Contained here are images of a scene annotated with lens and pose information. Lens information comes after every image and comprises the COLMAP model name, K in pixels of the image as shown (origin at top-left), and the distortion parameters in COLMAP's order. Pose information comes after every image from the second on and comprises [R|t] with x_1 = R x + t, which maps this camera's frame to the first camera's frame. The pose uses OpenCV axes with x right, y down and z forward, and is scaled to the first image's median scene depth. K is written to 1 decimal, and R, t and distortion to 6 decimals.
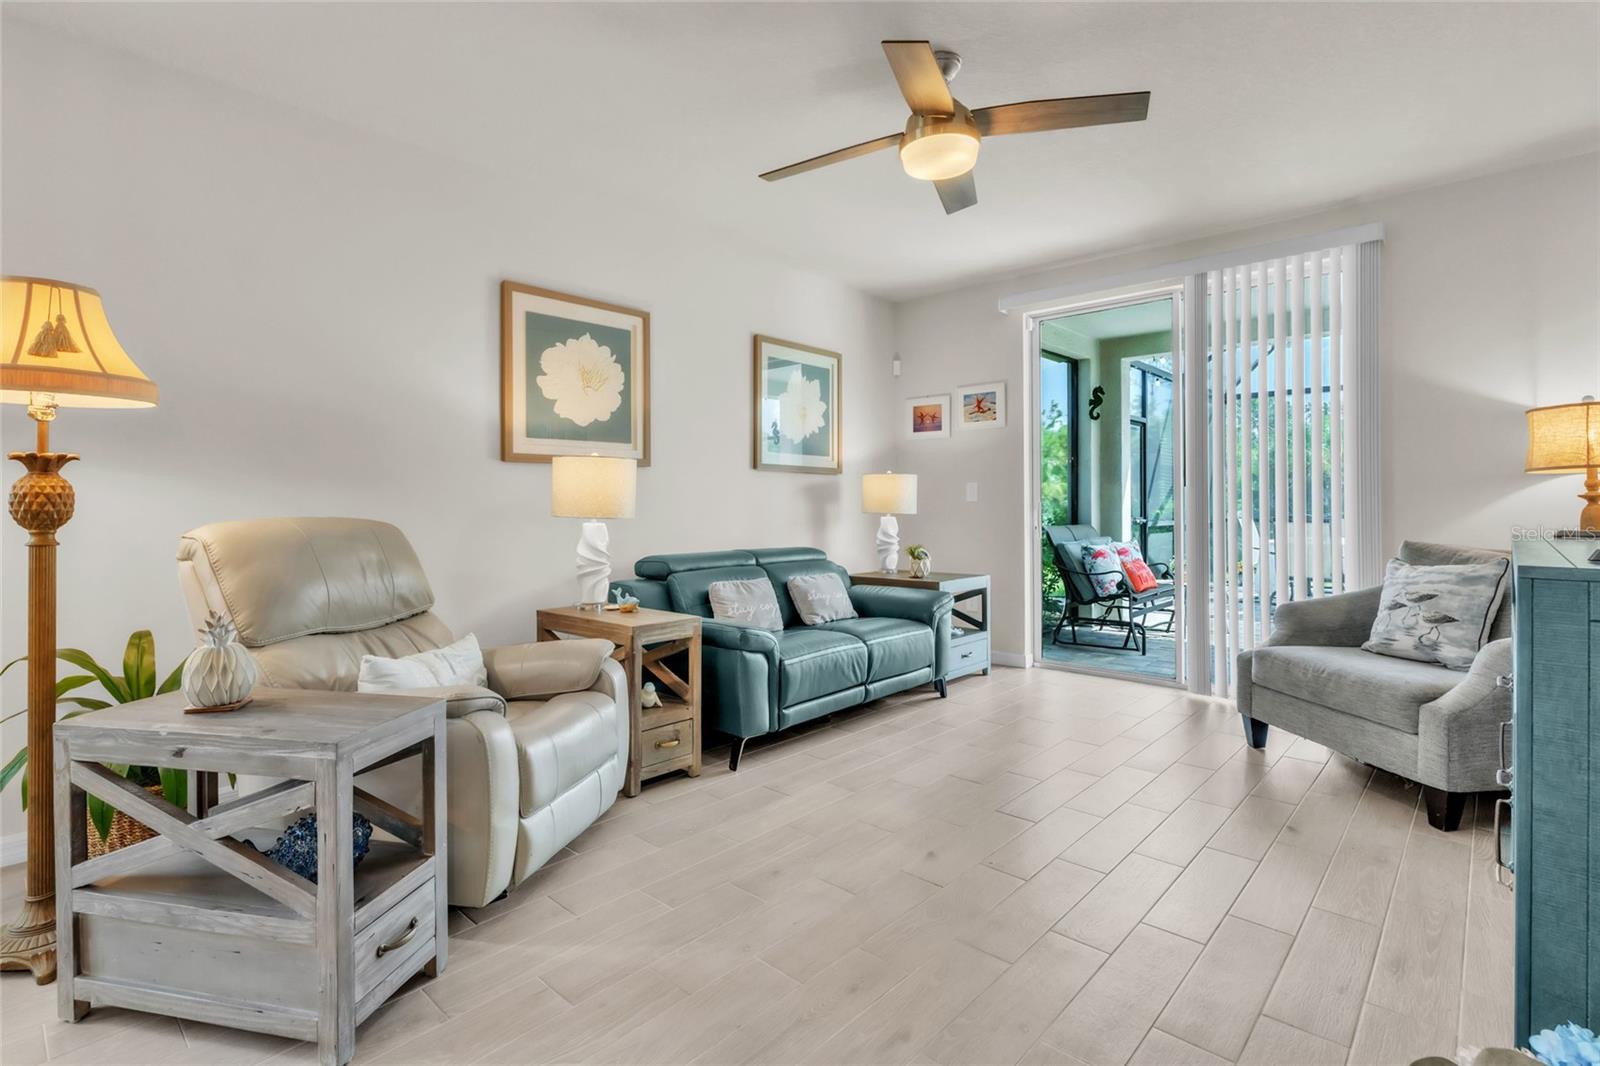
lens RADIAL K [[772.4, 0, 778.5], [0, 772.4, 500.7], [0, 0, 1]] dist [-0.008078, 0.001512]
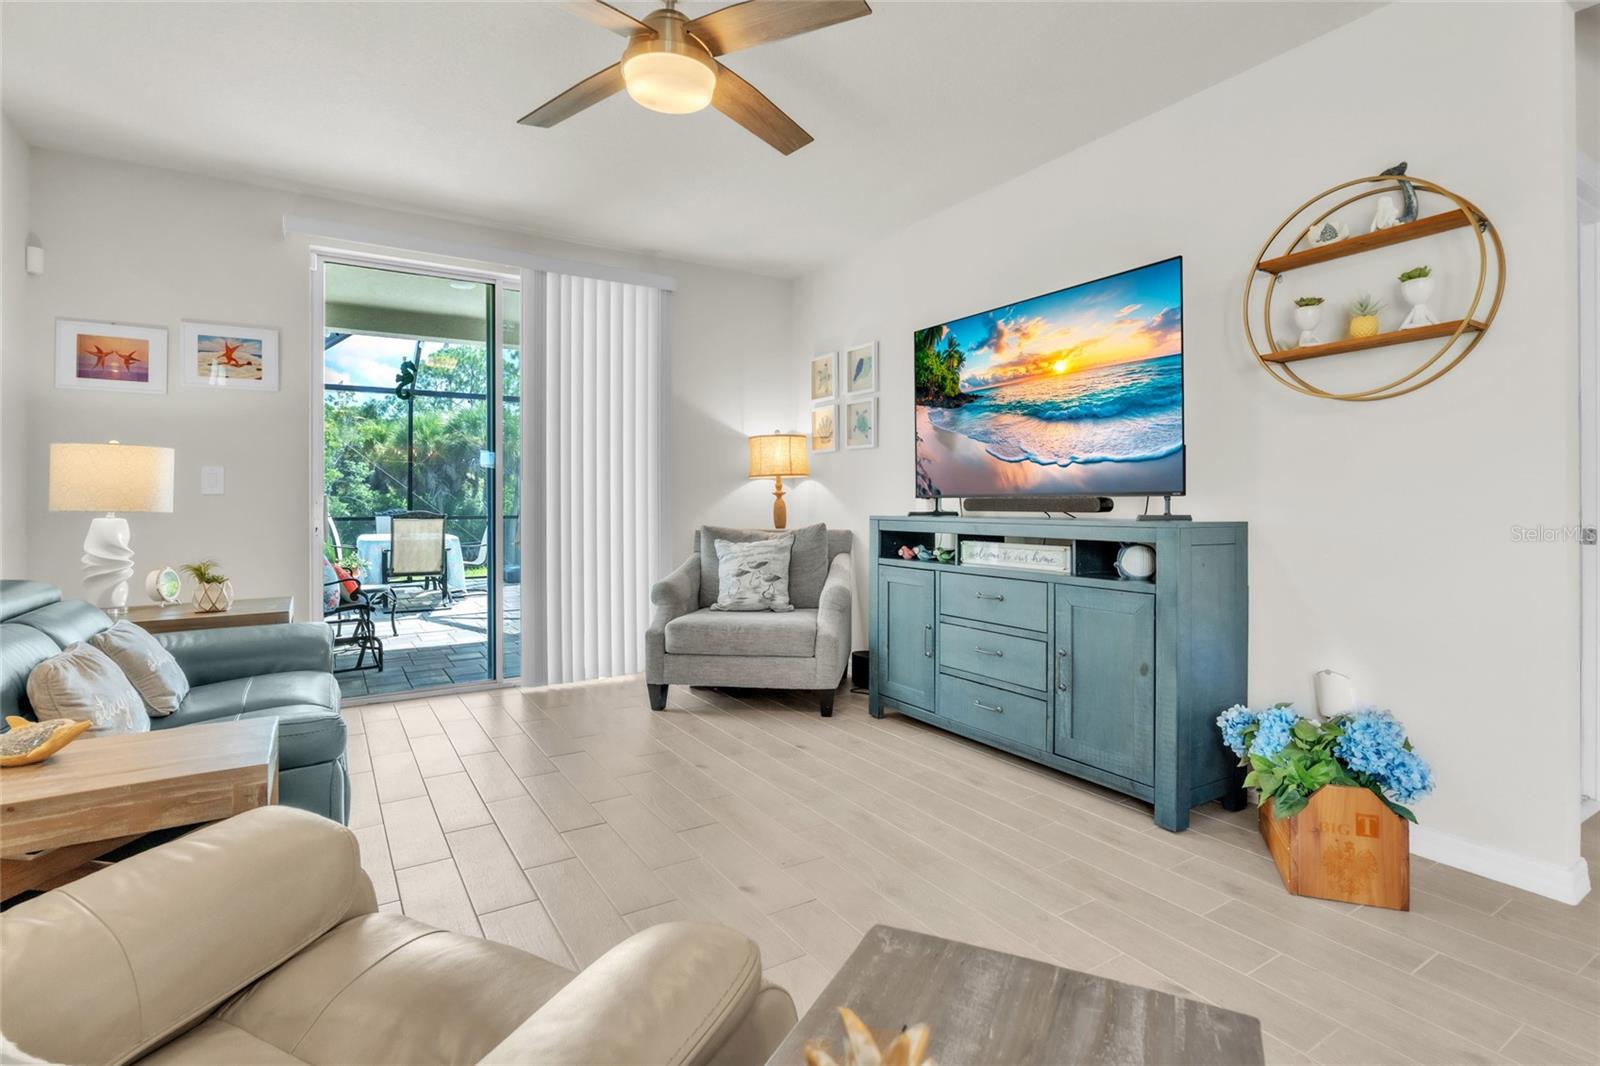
lens RADIAL K [[787.5, 0, 833.3], [0, 787.5, 498.2], [0, 0, 1]] dist [-0.009490, 0.000660]
pose [[0.226507, 0.006812, 0.973986, -0.397780], [-0.001837, 0.999977, -0.006567, 0.011471], [-0.974008, -0.000302, 0.226515, 0.419462]]
